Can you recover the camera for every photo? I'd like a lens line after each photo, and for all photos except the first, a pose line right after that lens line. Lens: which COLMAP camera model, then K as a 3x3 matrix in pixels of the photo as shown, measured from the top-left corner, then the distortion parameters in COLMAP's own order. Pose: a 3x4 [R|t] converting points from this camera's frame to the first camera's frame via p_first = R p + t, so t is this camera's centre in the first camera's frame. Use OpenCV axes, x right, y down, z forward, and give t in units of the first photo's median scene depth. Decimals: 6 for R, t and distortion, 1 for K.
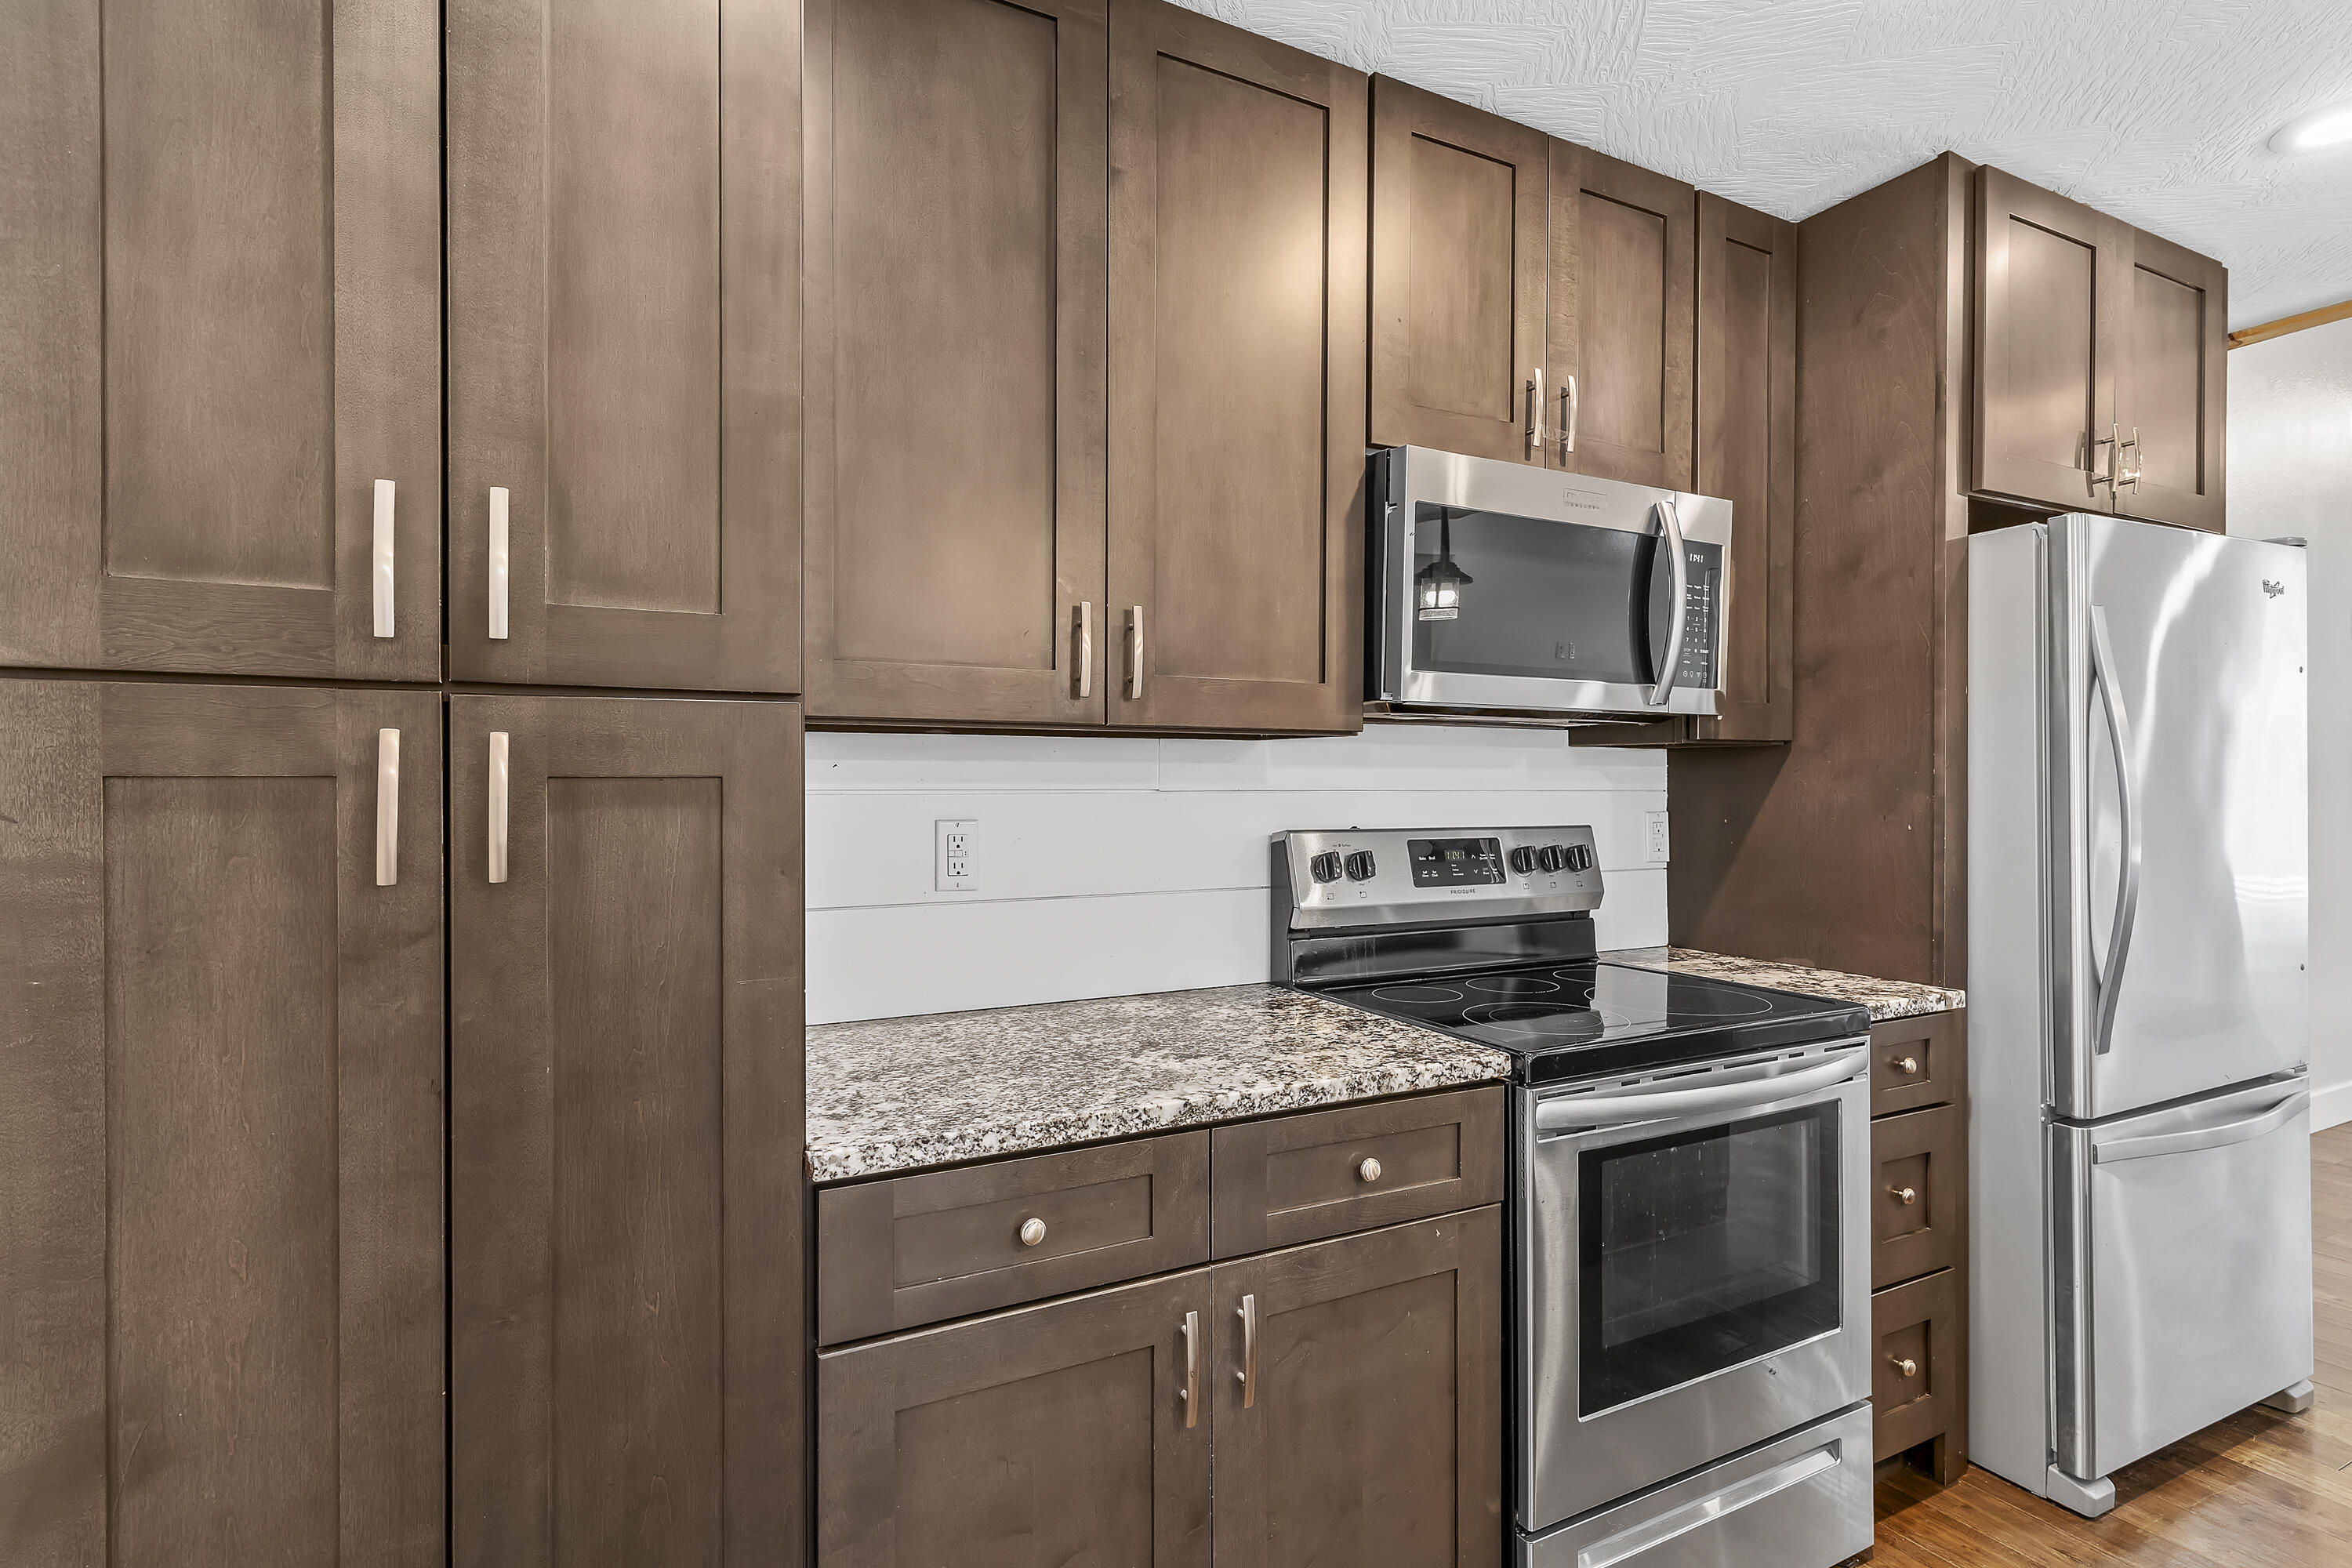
lens RADIAL K [[1148.7, 0, 1185.6], [0, 1148.7, 788.1], [0, 0, 1]] dist [-0.000526, -0.000476]
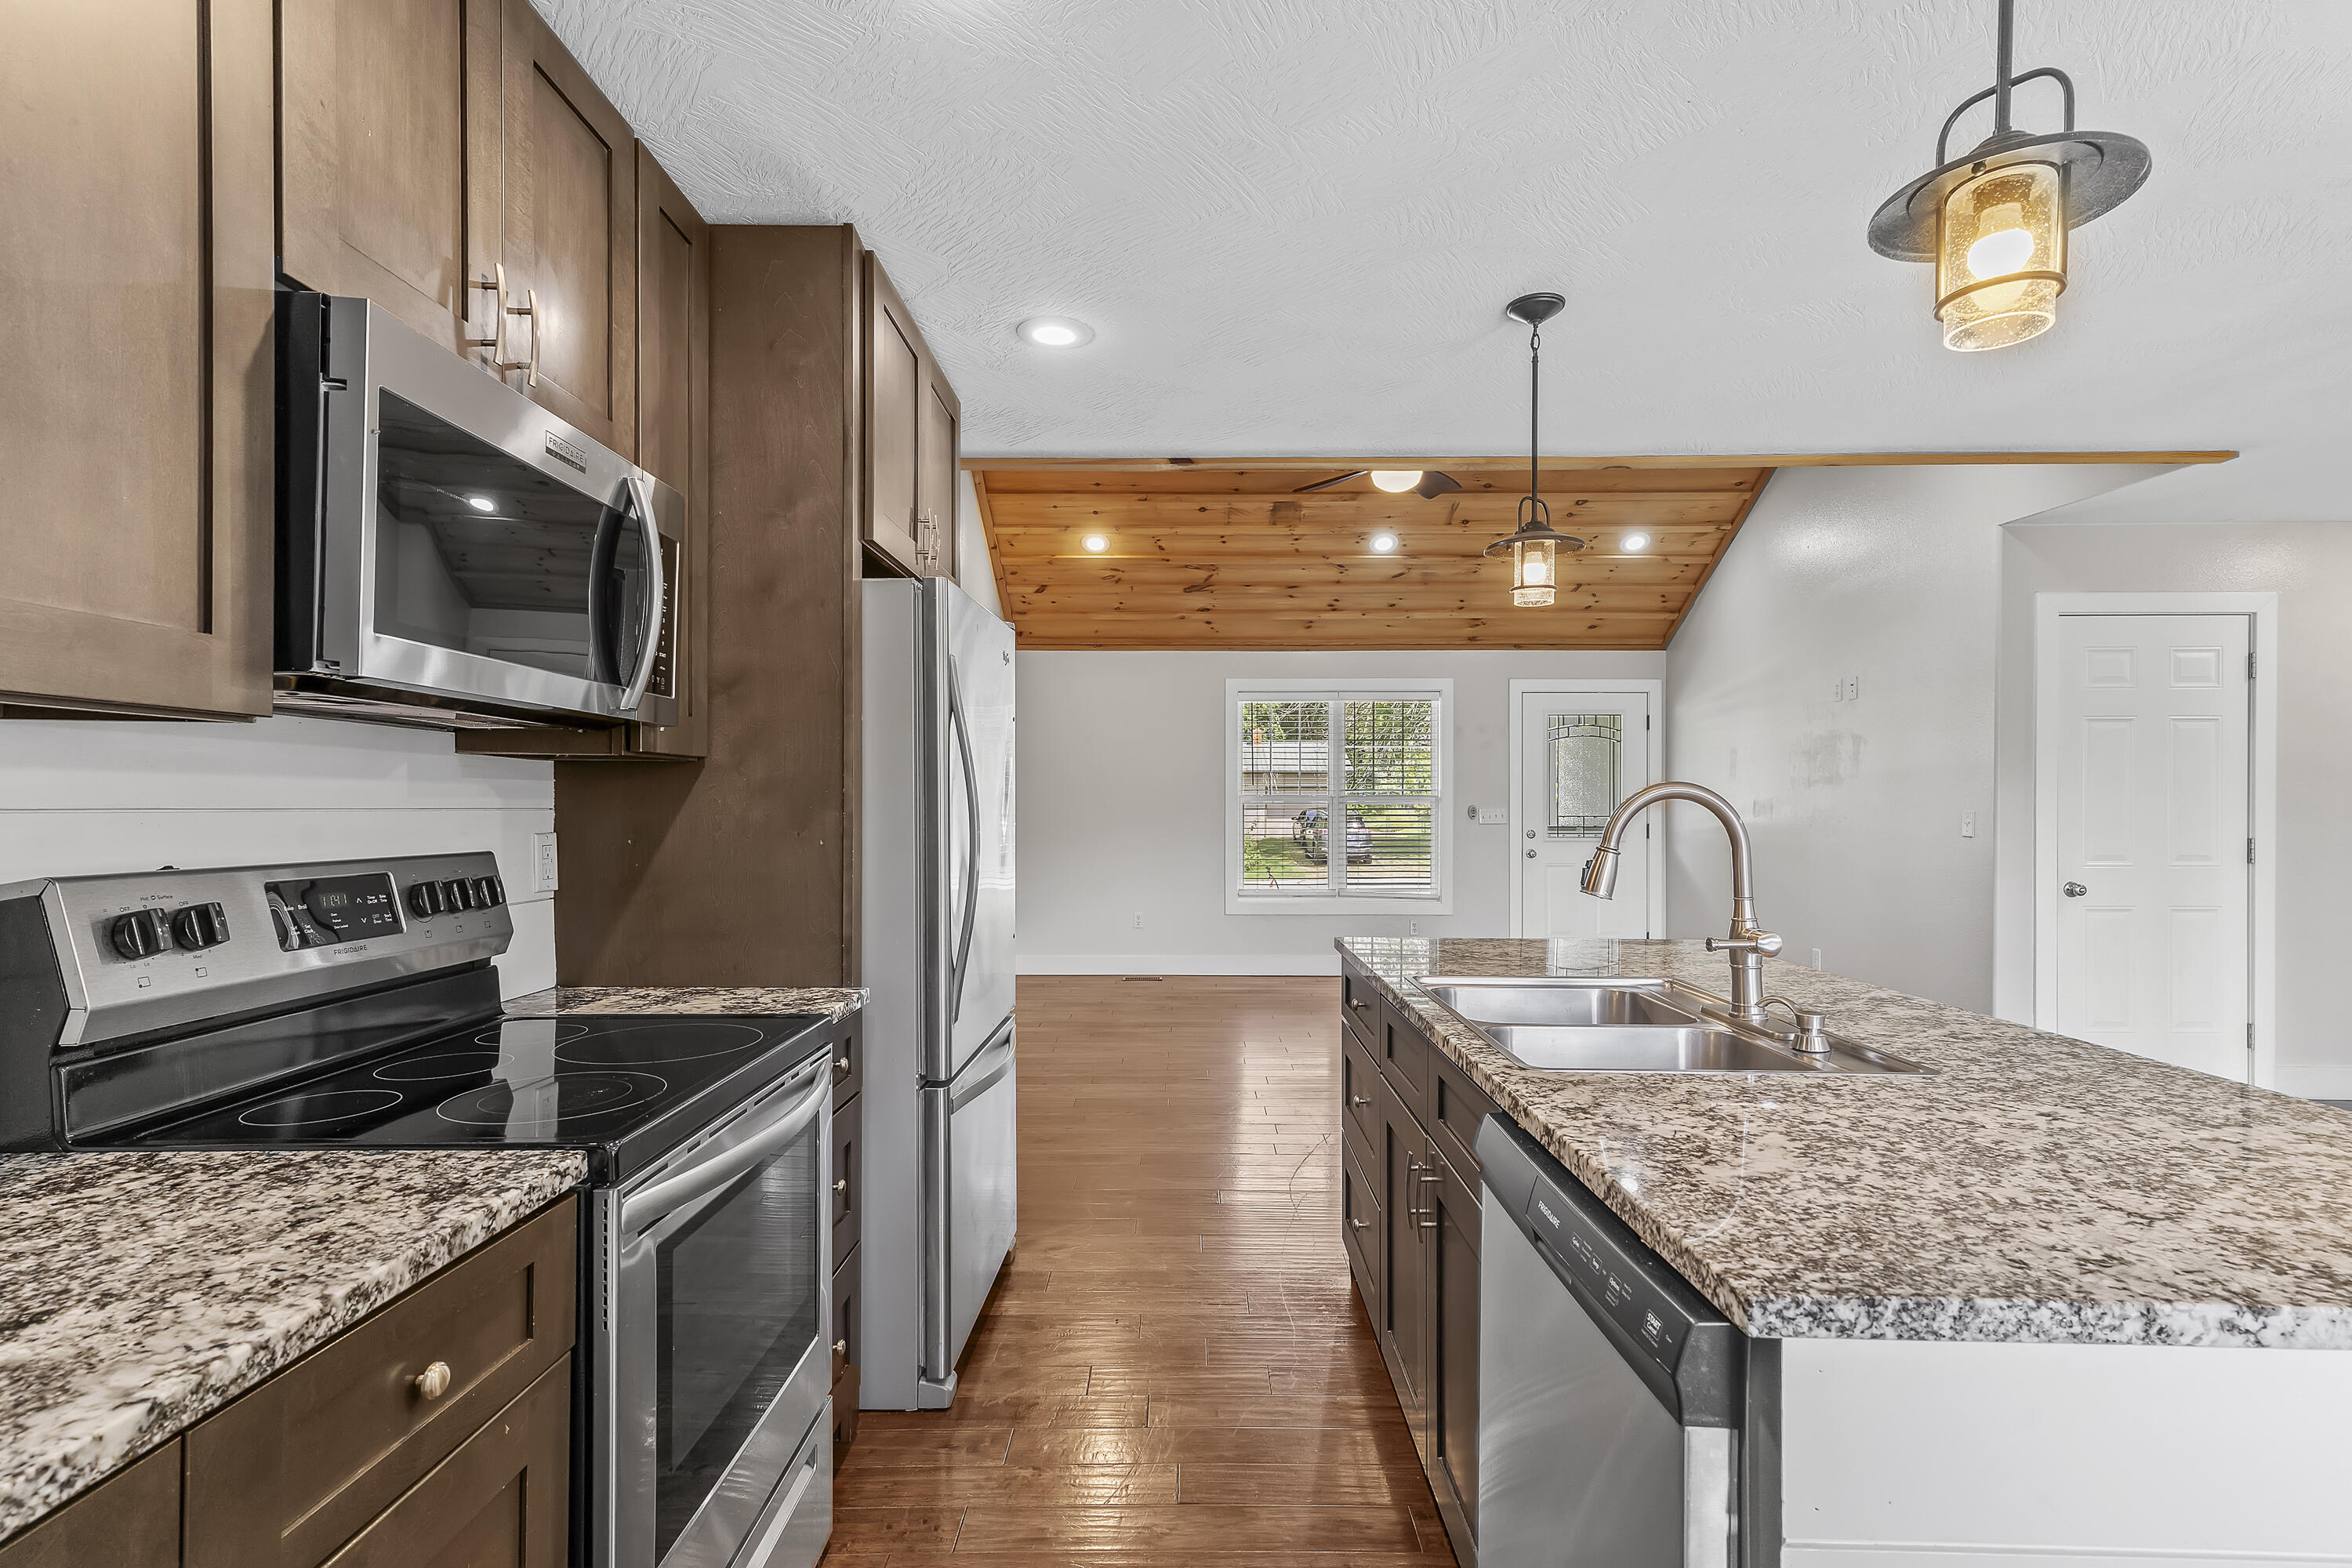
lens RADIAL K [[1134.2, 0, 1195.9], [0, 1134.2, 810.1], [0, 0, 1]] dist [0.012626, 0.000425]
pose [[0.461725, -0.002718, 0.887019, -0.178336], [-0.001201, 0.999992, 0.003689, -0.000201], [-0.887022, -0.002769, 0.461719, 0.244714]]
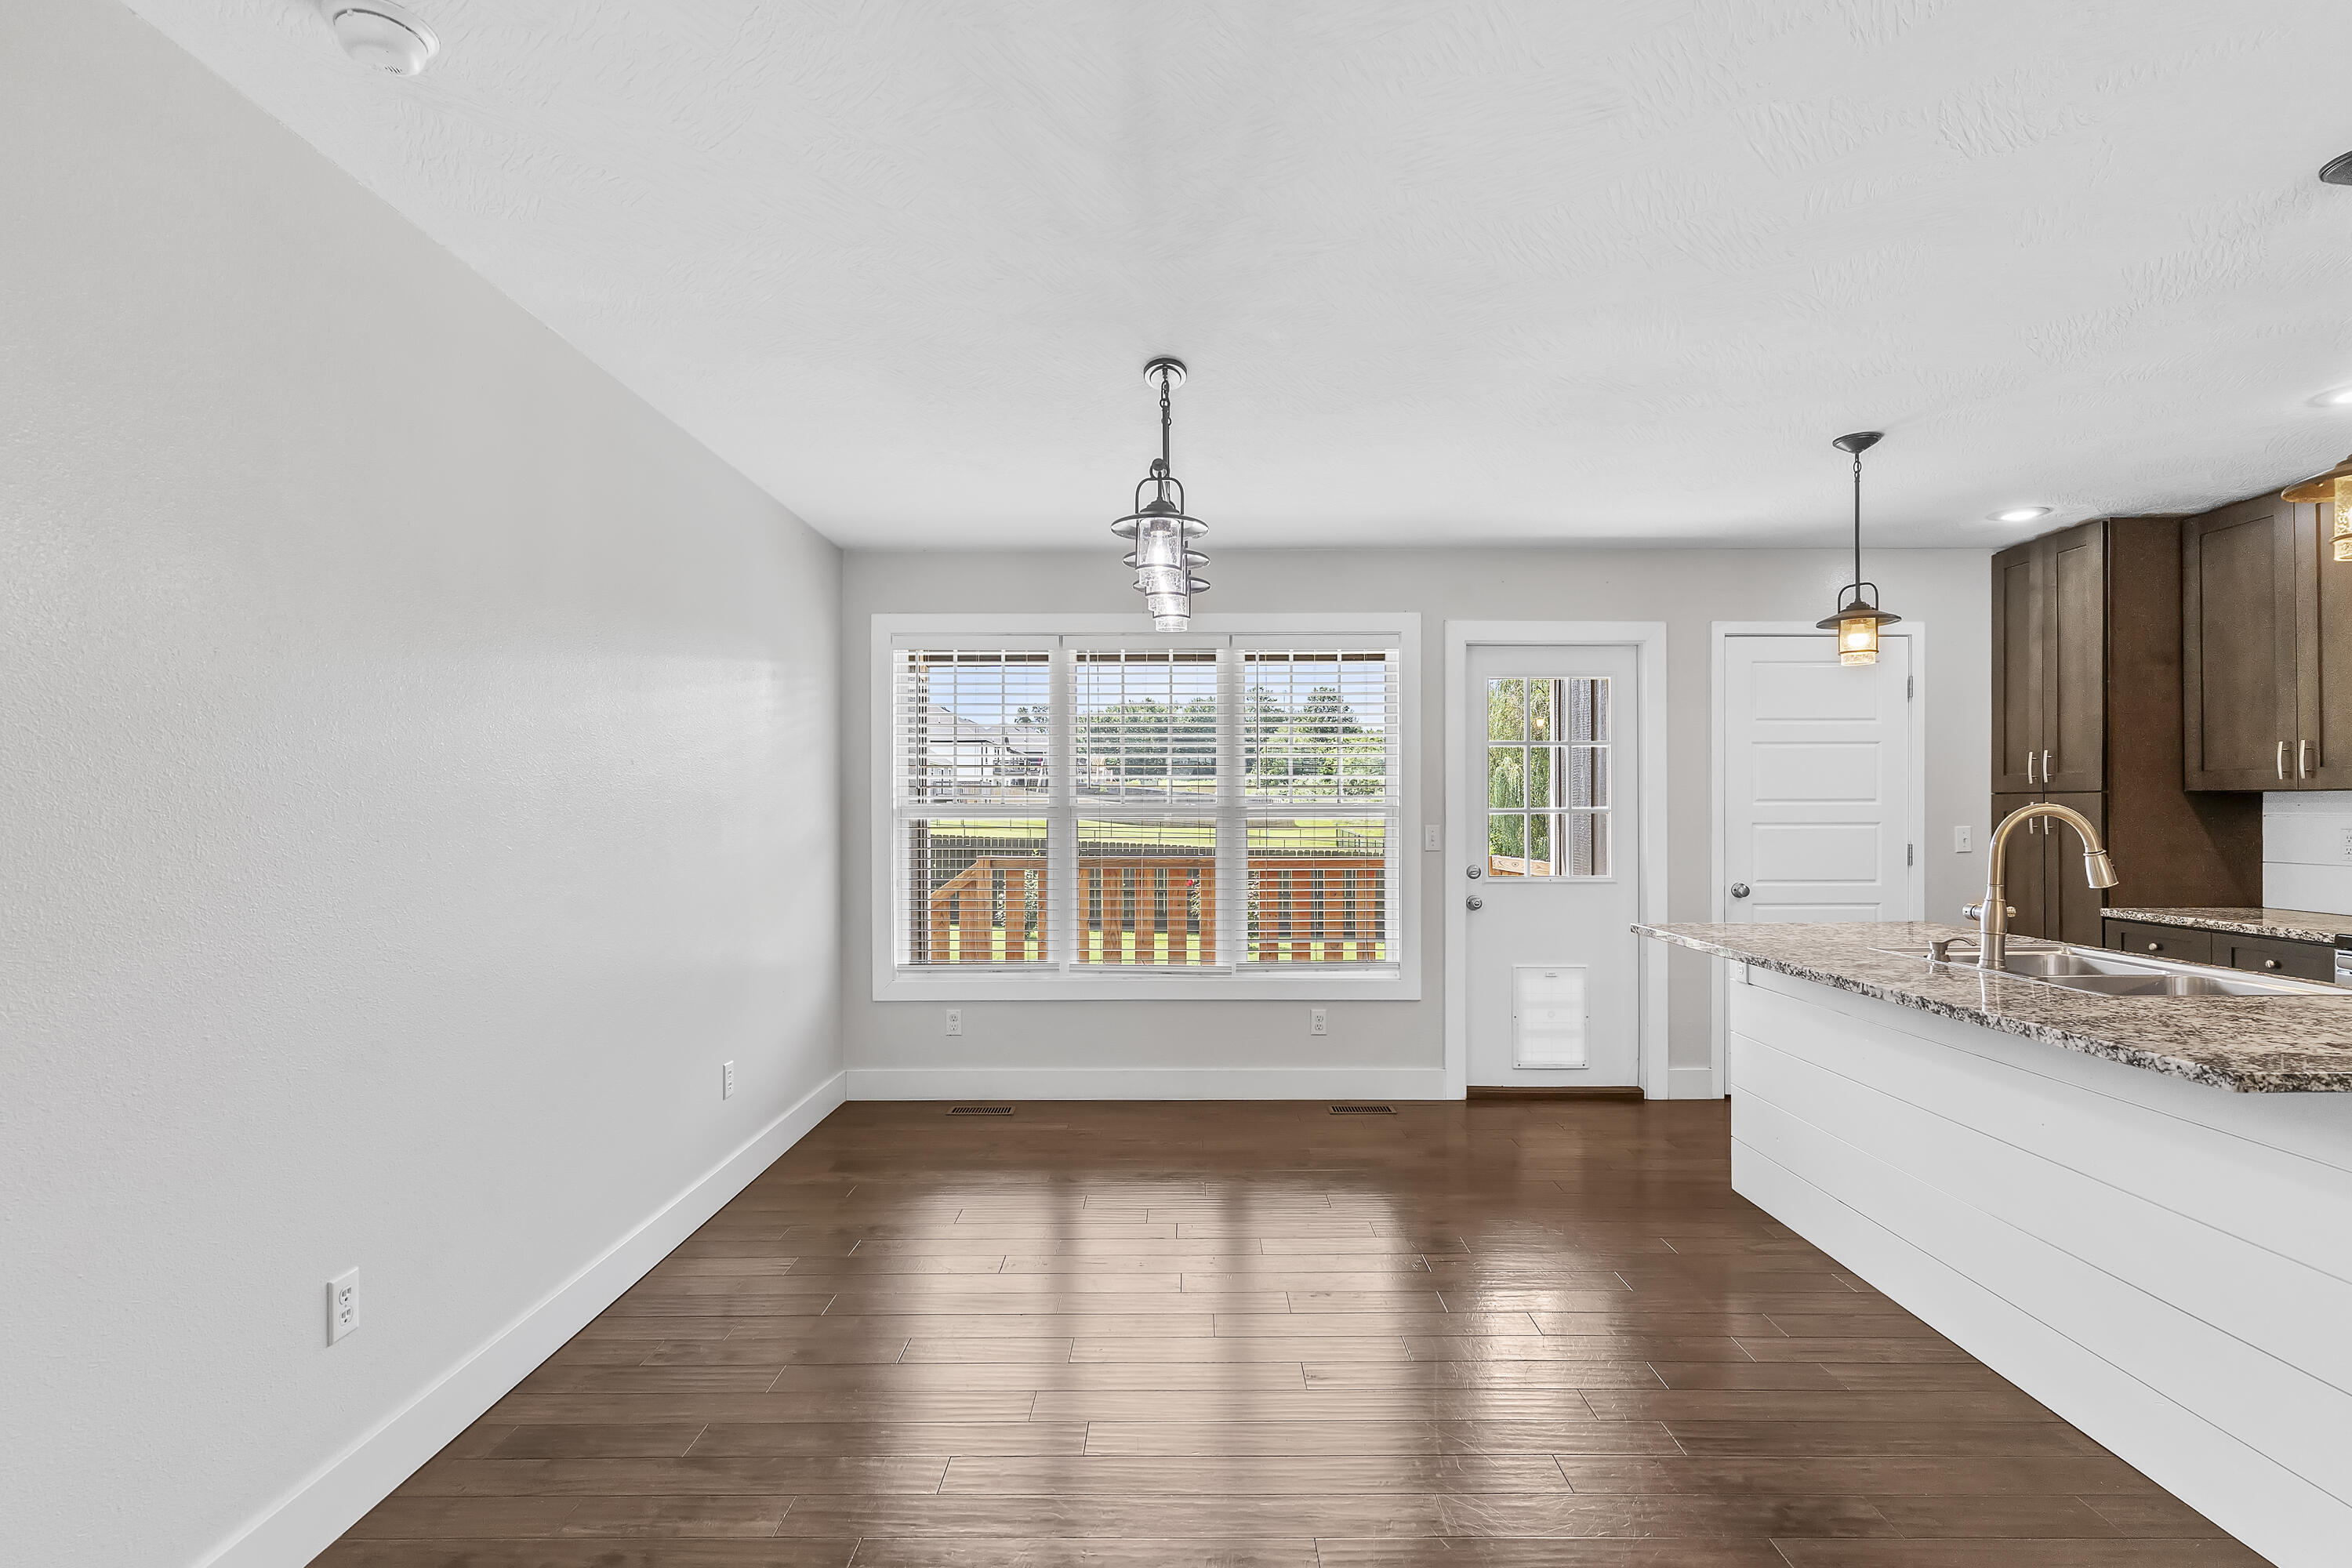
lens RADIAL K [[1126.8, 0, 1175.8], [0, 1126.8, 811.7], [0, 0, 1]] dist [-0.000180, -0.000885]
pose [[-0.482743, 0.004814, -0.875749, 2.832528], [0.002294, 0.999988, 0.004232, -0.020831], [0.875759, 0.000034, -0.482748, 0.058159]]
